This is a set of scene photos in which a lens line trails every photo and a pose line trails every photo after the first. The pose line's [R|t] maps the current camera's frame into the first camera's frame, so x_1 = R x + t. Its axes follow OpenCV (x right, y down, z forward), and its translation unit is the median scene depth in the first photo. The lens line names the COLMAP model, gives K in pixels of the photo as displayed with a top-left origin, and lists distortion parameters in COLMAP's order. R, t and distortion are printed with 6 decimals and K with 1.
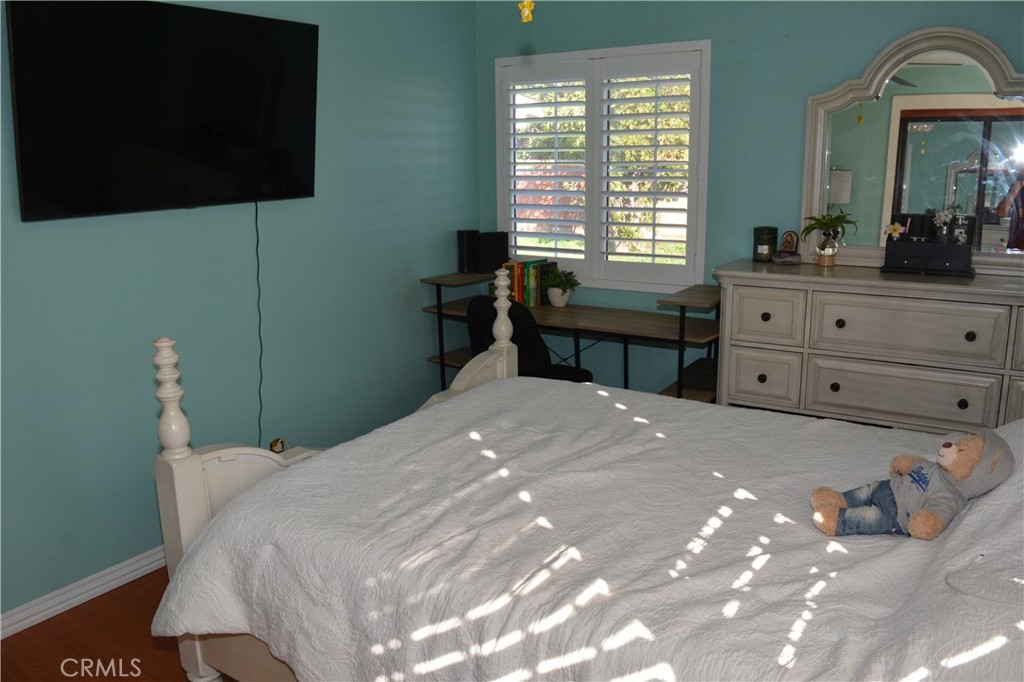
lens RADIAL K [[800.4, 0, 515.4], [0, 800.4, 339.1], [0, 0, 1]] dist [-0.094629, 0.021831]
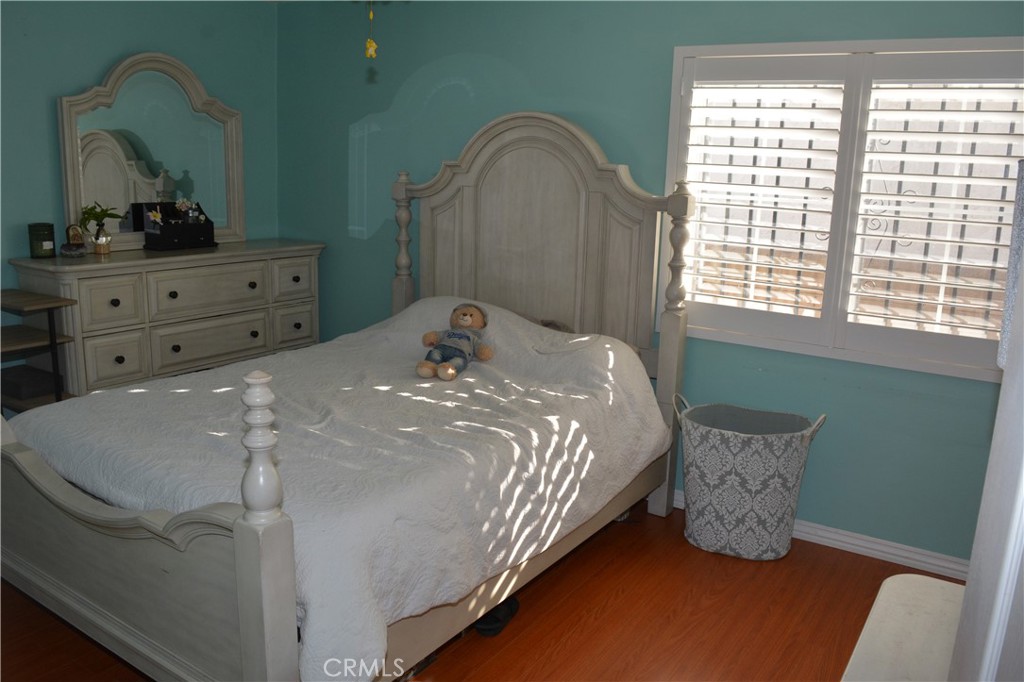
lens RADIAL K [[800.4, 0, 516.4], [0, 800.4, 343.0], [0, 0, 1]] dist [-0.094629, 0.021831]
pose [[0.003650, -0.198583, 0.980077, -0.763672], [0.180194, 0.964171, 0.194689, -0.086878], [-0.983624, 0.175894, 0.039302, 0.442668]]
